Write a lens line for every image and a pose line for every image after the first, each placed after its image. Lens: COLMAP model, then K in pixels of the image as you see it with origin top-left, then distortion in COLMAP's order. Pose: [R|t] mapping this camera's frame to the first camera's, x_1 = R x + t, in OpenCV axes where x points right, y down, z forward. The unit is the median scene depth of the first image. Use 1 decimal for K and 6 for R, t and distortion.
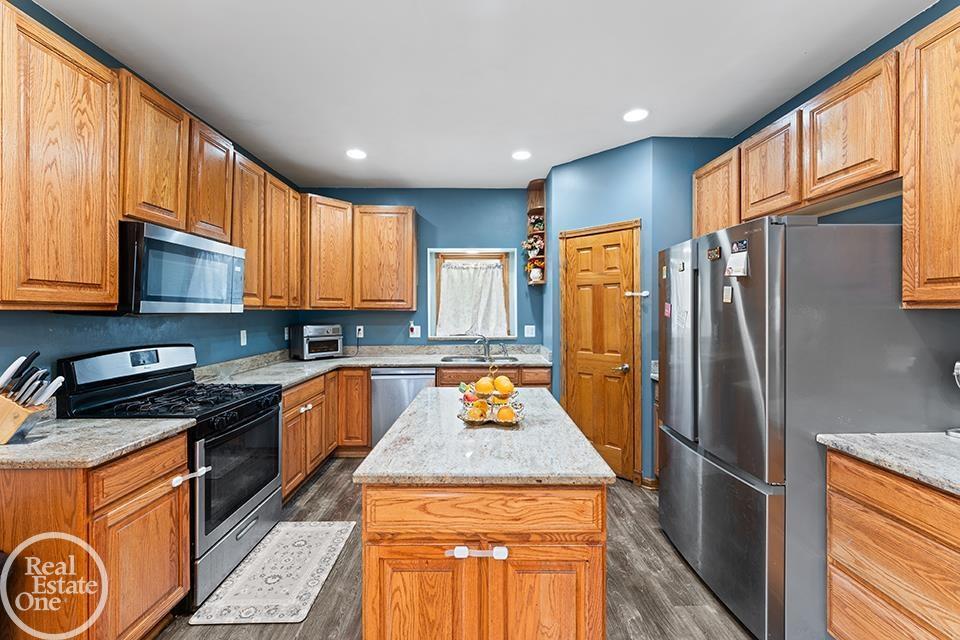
lens RADIAL K [[389.1, 0, 480.0], [0, 389.1, 320.0], [0, 0, 1]] dist [-0.000733, -0.000146]
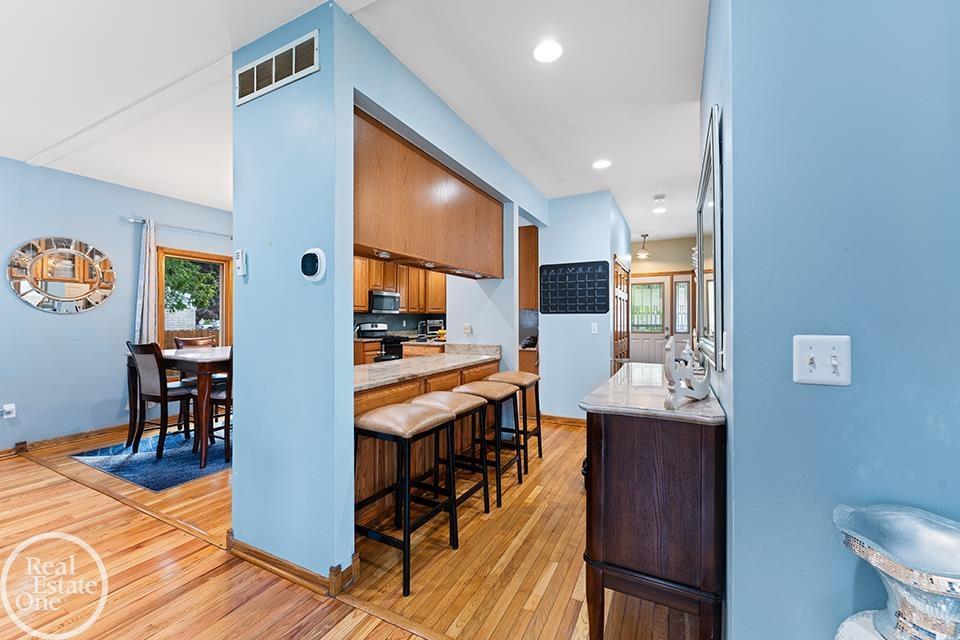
lens RADIAL K [[389.1, 0, 480.0], [0, 389.1, 320.0], [0, 0, 1]] dist [-0.000733, -0.000146]
pose [[0.884008, -0.000823, -0.467470, 1.637252], [-0.009301, 0.999770, -0.019350, 0.100464], [0.467378, 0.021454, 0.883797, -1.674651]]
